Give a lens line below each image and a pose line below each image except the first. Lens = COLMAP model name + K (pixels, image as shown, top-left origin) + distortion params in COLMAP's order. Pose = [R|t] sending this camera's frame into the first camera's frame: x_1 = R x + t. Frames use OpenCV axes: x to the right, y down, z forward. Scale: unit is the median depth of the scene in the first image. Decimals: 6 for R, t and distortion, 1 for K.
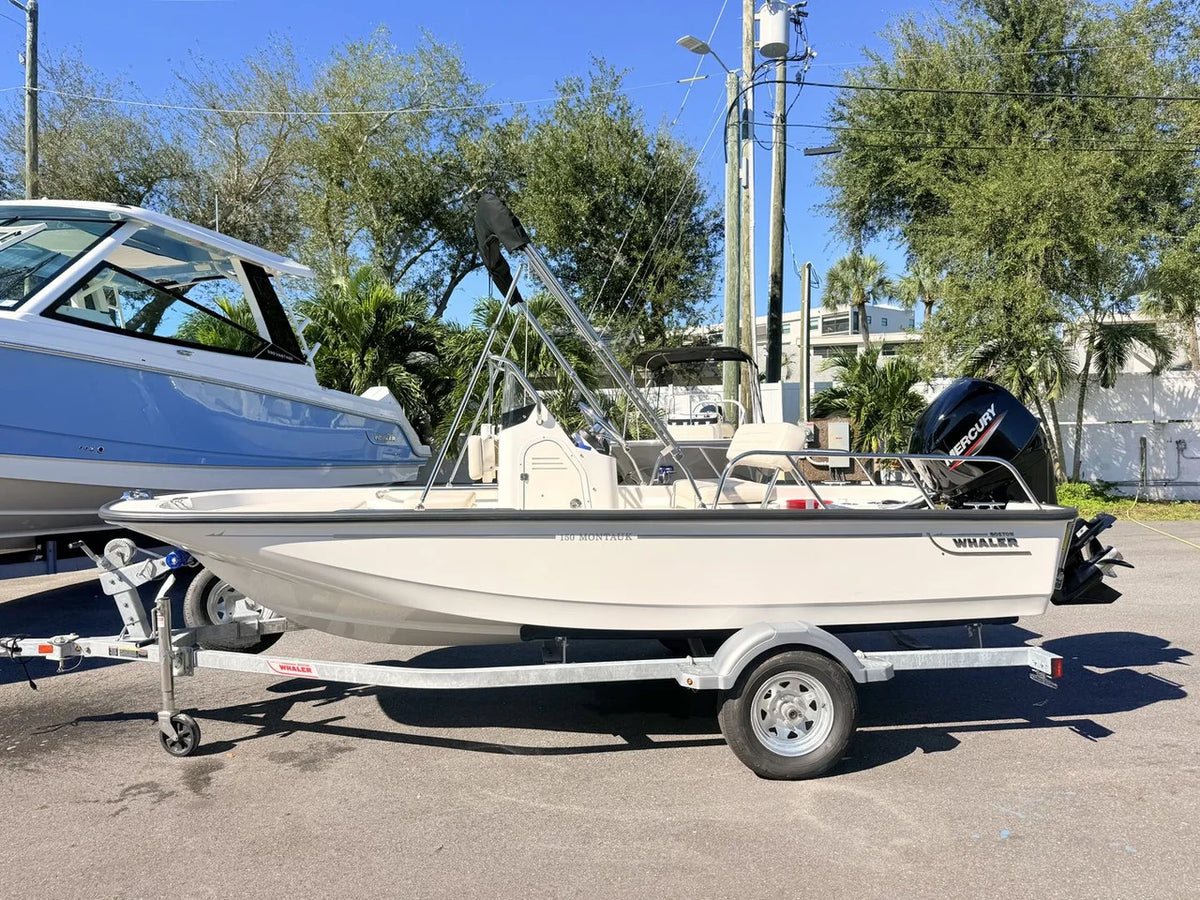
lens RADIAL K [[845.0, 0, 600.7], [0, 845.0, 455.7], [0, 0, 1]] dist [0.053776, -0.074140]
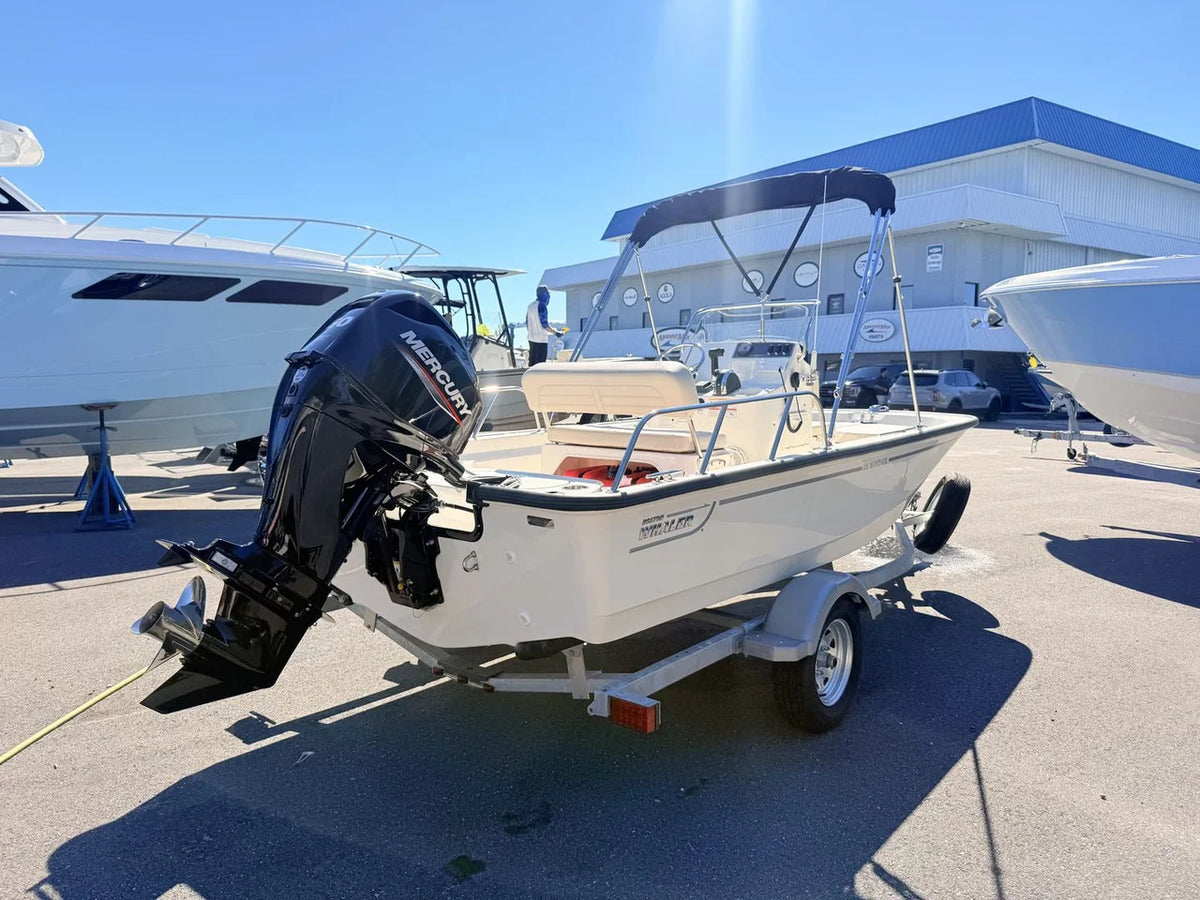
lens RADIAL K [[841.3, 0, 600.0], [0, 841.3, 450.0], [0, 0, 1]] dist [0.076609, -0.109316]
pose [[-0.708274, 0.076744, -0.701754, 0.809040], [-0.009235, 0.992981, 0.117913, -0.050367], [0.705877, 0.089995, -0.702594, 1.626426]]
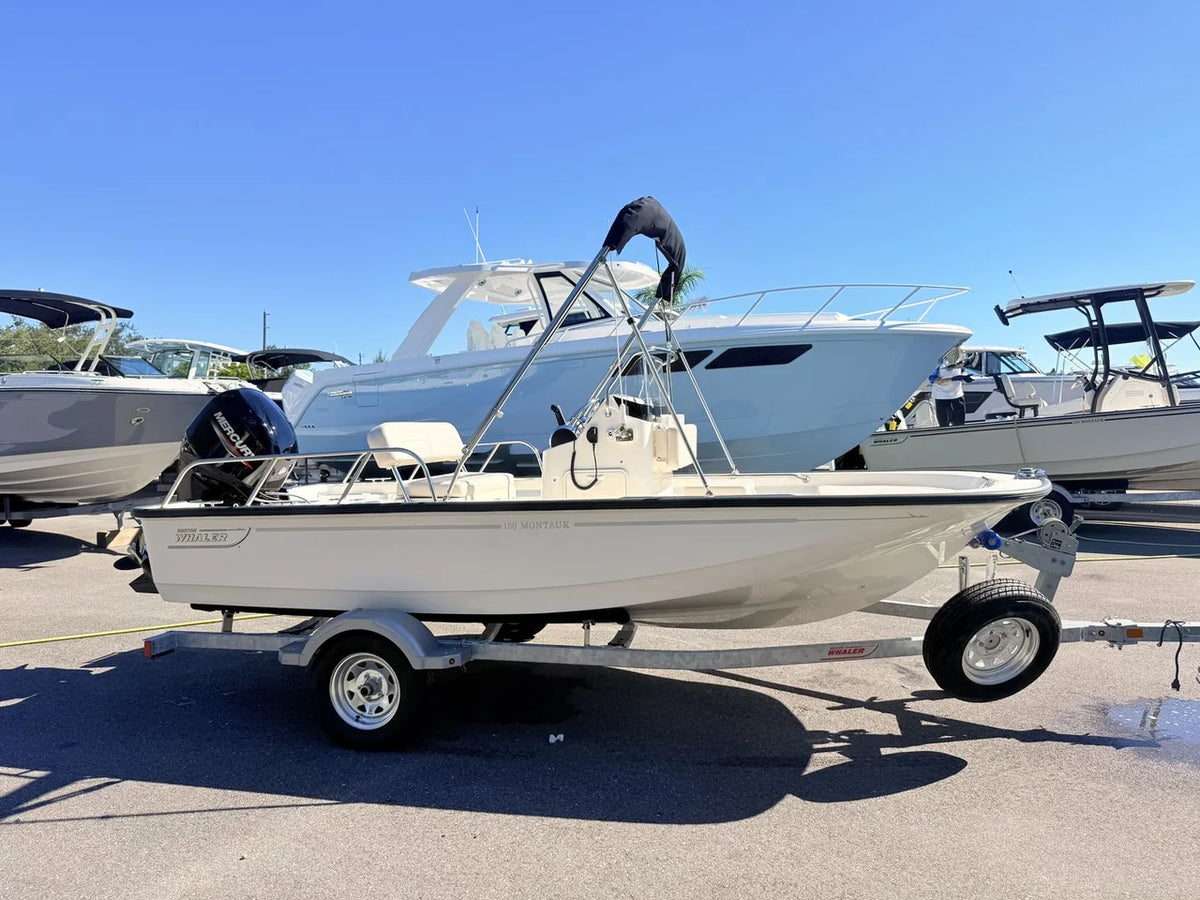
lens RADIAL K [[841.3, 0, 600.0], [0, 841.3, 450.0], [0, 0, 1]] dist [0.076609, -0.109316]
pose [[-0.945542, 0.024410, 0.324583, -0.375563], [0.041726, 0.998047, 0.046495, -0.043908], [-0.322814, 0.057506, -0.944714, 1.972734]]
